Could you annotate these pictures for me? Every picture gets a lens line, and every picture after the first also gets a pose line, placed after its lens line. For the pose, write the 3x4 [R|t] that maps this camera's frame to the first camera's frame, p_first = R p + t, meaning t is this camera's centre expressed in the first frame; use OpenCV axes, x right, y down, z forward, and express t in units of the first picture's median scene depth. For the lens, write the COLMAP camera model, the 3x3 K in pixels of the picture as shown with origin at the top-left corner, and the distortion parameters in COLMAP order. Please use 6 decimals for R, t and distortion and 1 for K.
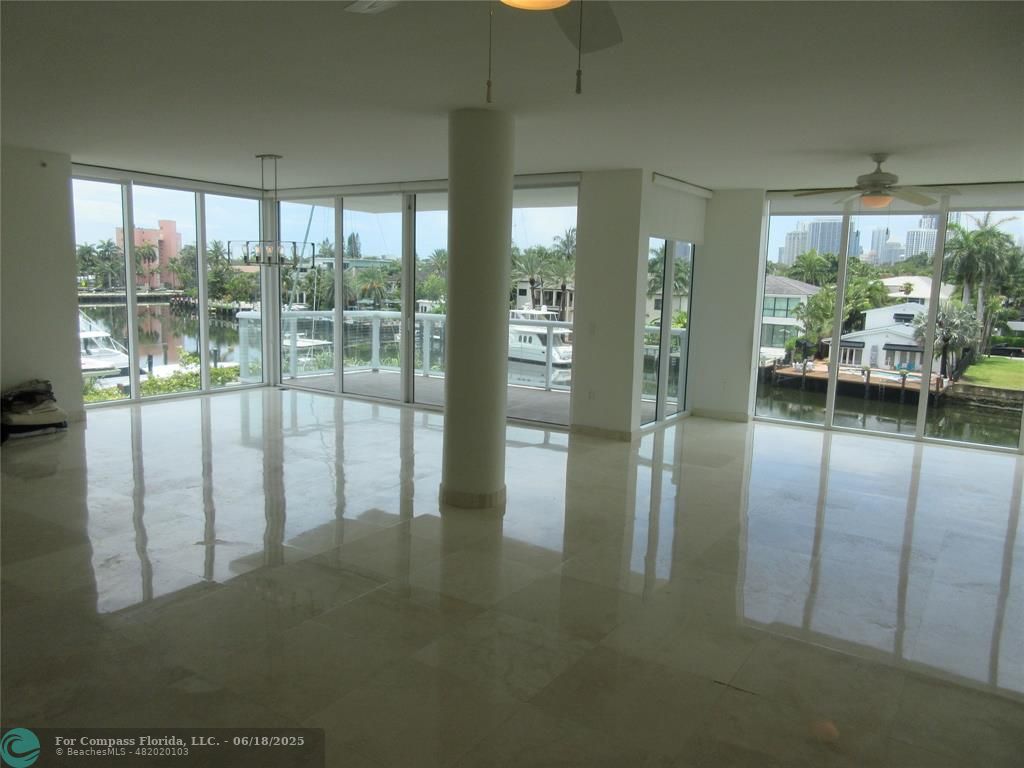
lens RADIAL K [[759.0, 0, 522.8], [0, 759.0, 381.0], [0, 0, 1]] dist [0.004015, 0.013672]
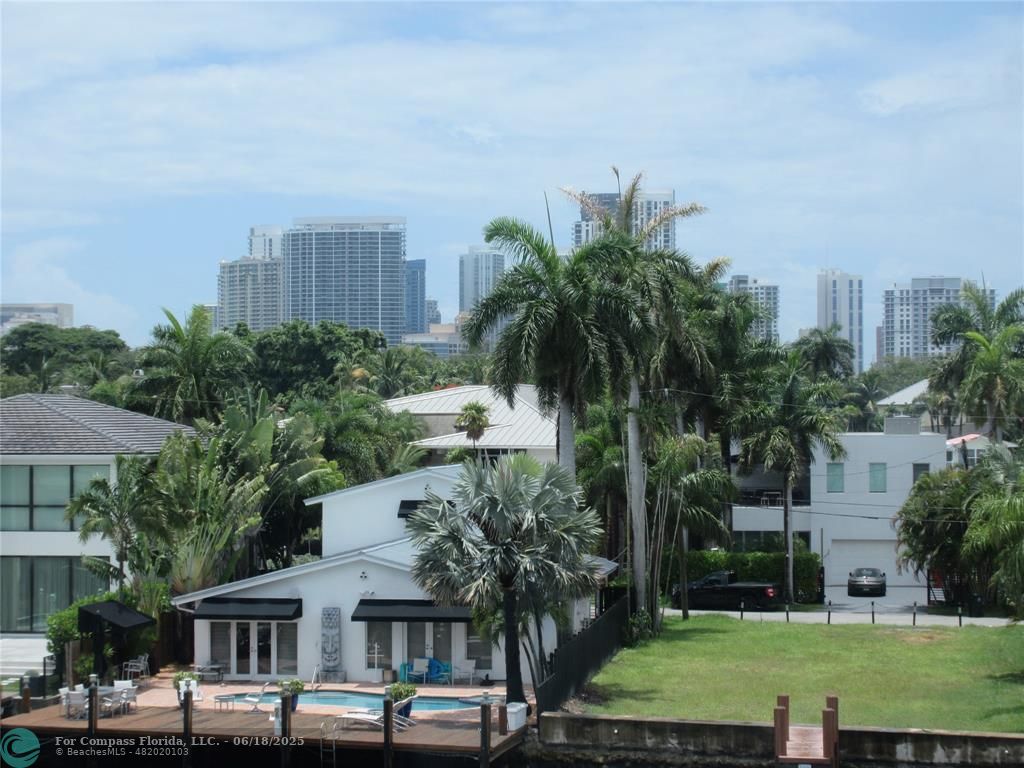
lens RADIAL K [[2448.3, 0, 510.7], [0, 2448.3, 381.4], [0, 0, 1]] dist [0.036419, 0.000000]
pose [[0.904984, -0.027195, 0.424577, 0.097649], [0.088553, 0.988139, -0.125457, -0.005780], [-0.416129, 0.151134, 0.896658, 0.055215]]
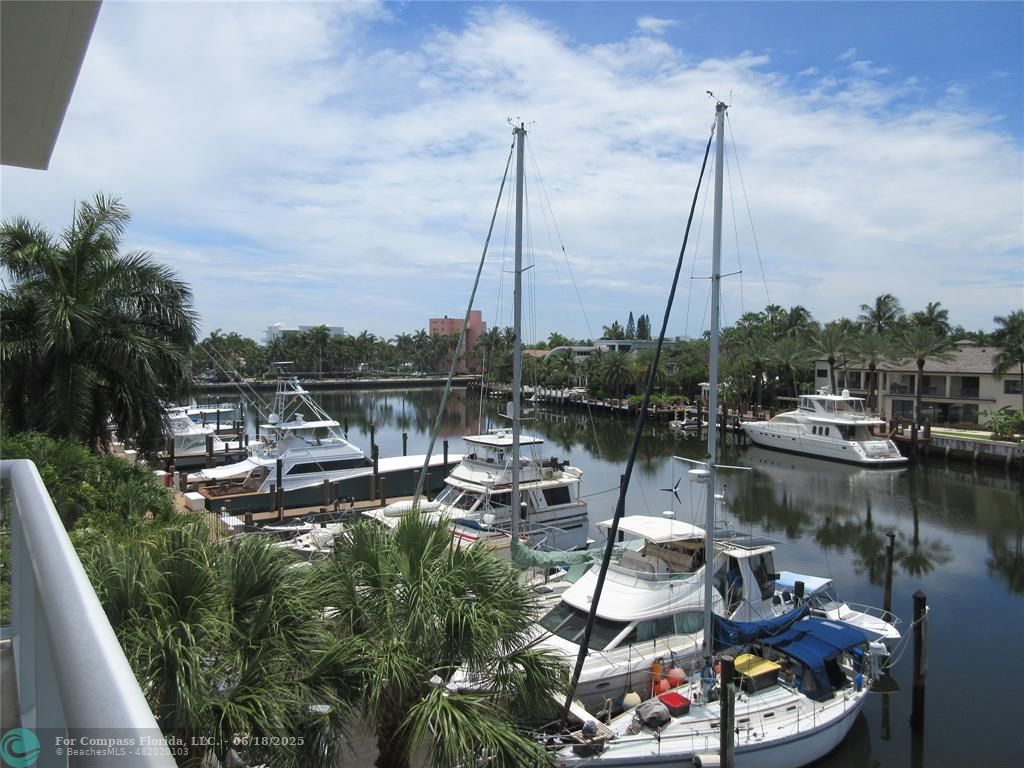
lens RADIAL K [[759.0, 0, 526.9], [0, 759.0, 378.8], [0, 0, 1]] dist [0.004015, 0.013672]
pose [[0.925871, -0.009356, -0.377725, 0.018907], [-0.032134, 0.994122, -0.103390, -0.015327], [0.376471, 0.107863, 0.920128, 0.118404]]
